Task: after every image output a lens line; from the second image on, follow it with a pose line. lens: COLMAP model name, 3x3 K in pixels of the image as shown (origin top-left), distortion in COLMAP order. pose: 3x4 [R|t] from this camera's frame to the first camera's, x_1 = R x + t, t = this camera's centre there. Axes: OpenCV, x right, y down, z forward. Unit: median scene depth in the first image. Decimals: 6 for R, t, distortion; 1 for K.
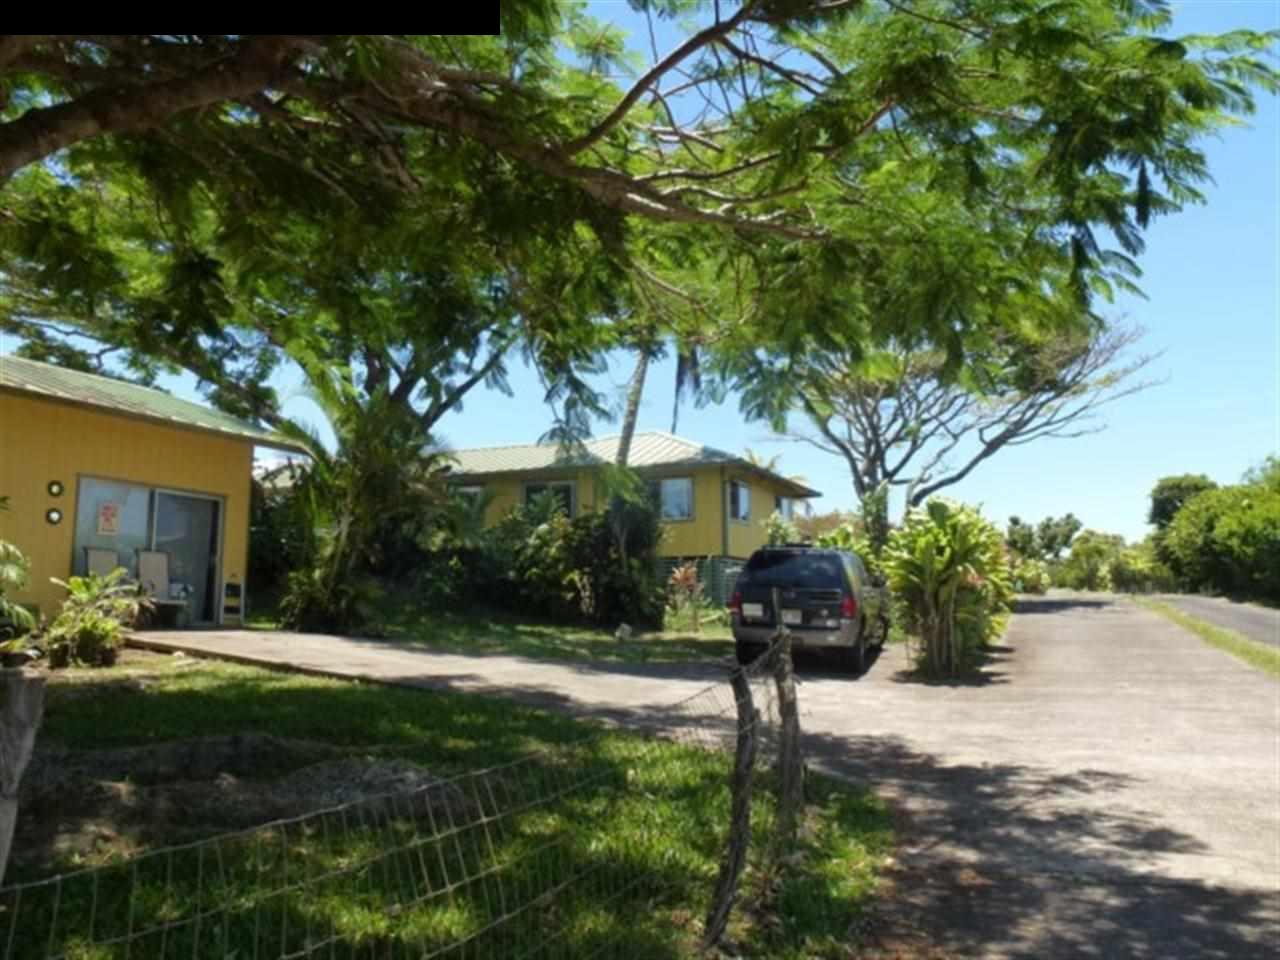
lens RADIAL K [[911.3, 0, 638.3], [0, 911.3, 493.7], [0, 0, 1]] dist [-0.049378, -0.006676]
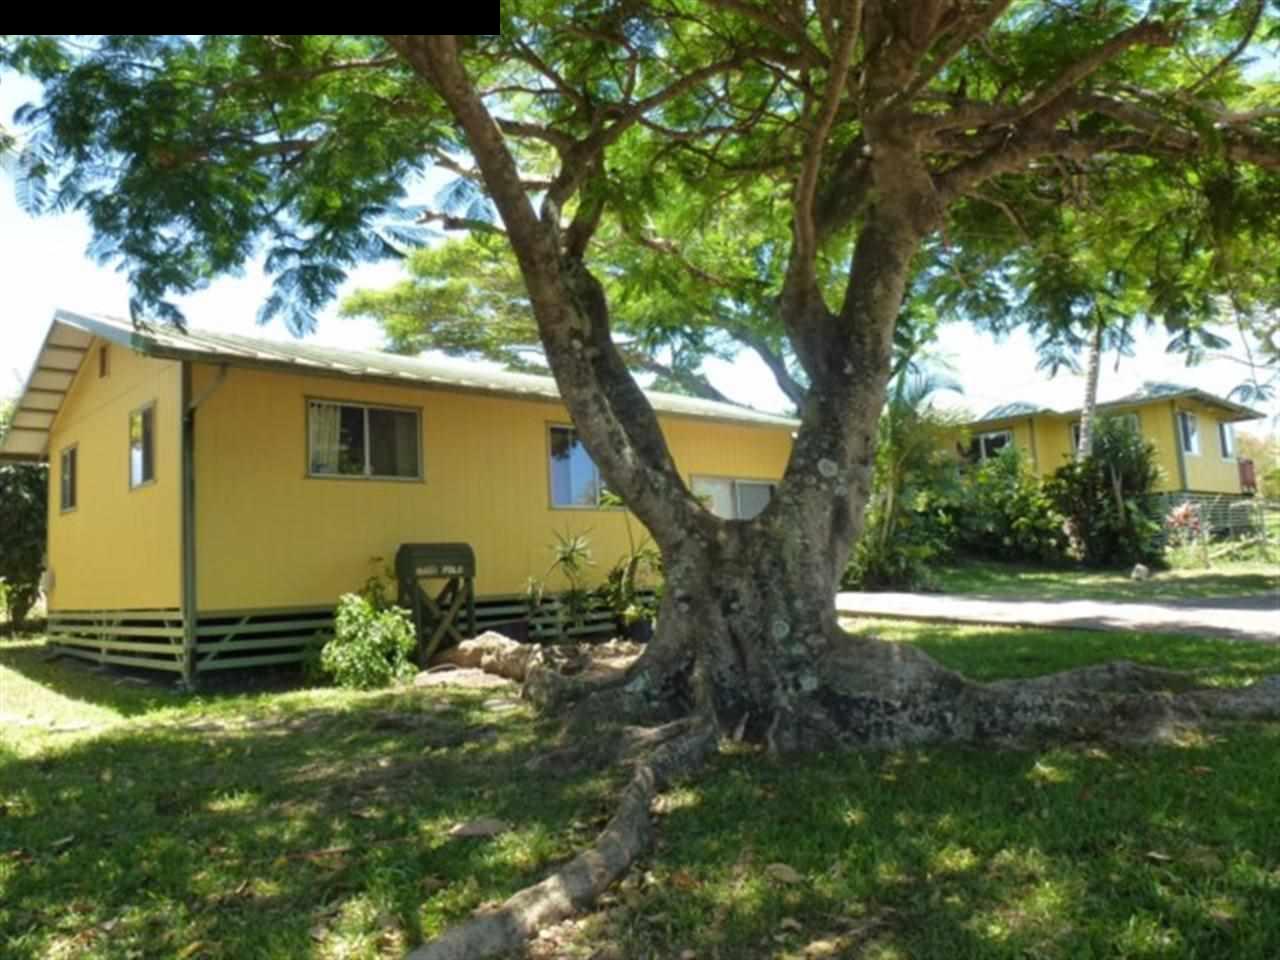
lens RADIAL K [[911.3, 0, 638.3], [0, 911.3, 493.7], [0, 0, 1]] dist [-0.049378, -0.006676]
pose [[0.941234, -0.092168, -0.324936, -0.261040], [0.108090, 0.993650, 0.031251, -0.038173], [0.319992, -0.064537, 0.945220, -0.174923]]
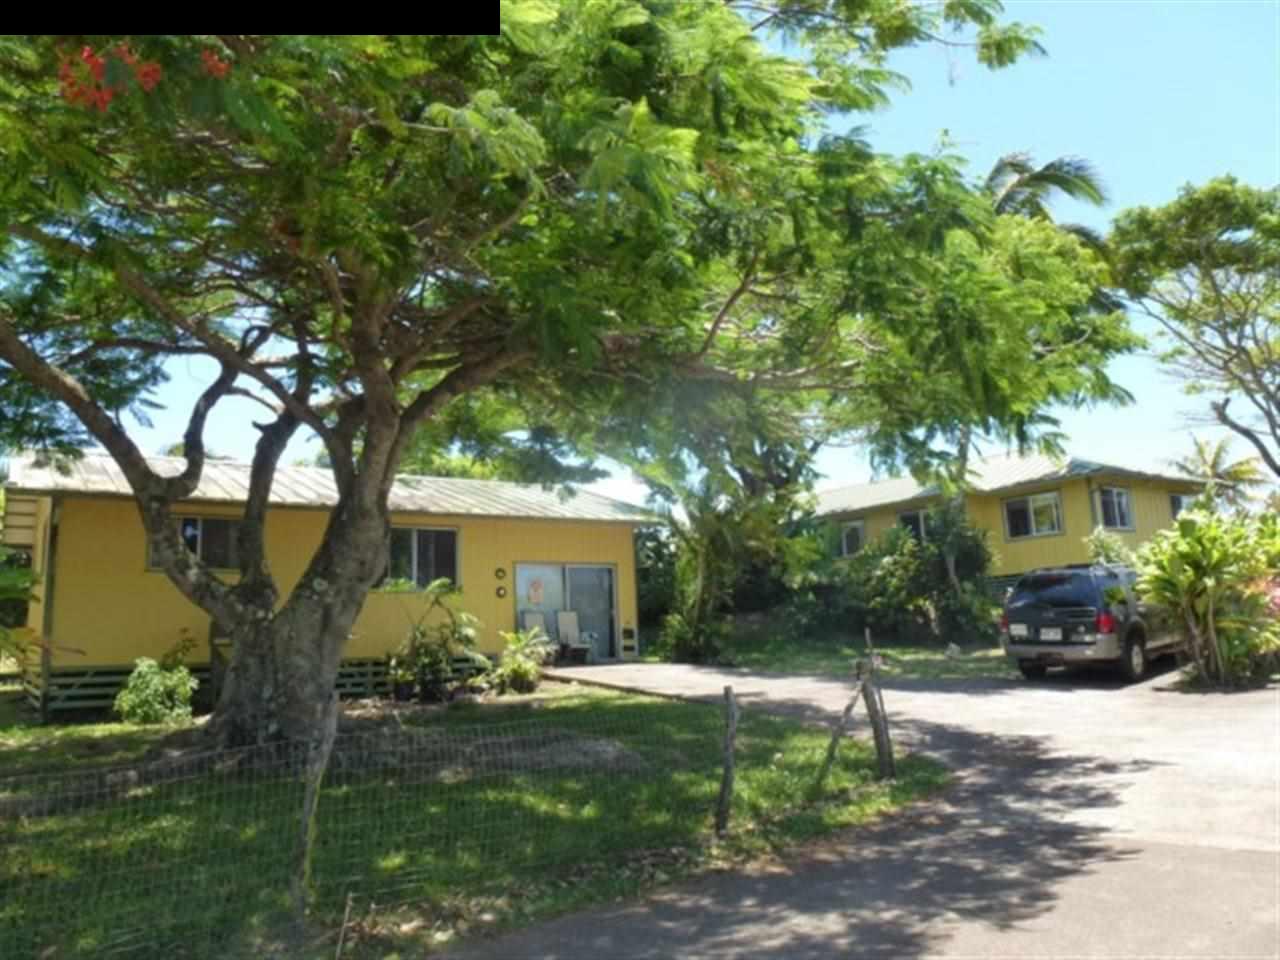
lens RADIAL K [[929.2, 0, 640.0], [0, 929.2, 480.0], [0, 0, 1]] dist [-0.039789, 0.001432]
pose [[0.871567, -0.125327, -0.473987, 0.258027], [0.110119, 0.992116, -0.059837, -0.036537], [0.477749, -0.000043, 0.878496, -0.211989]]
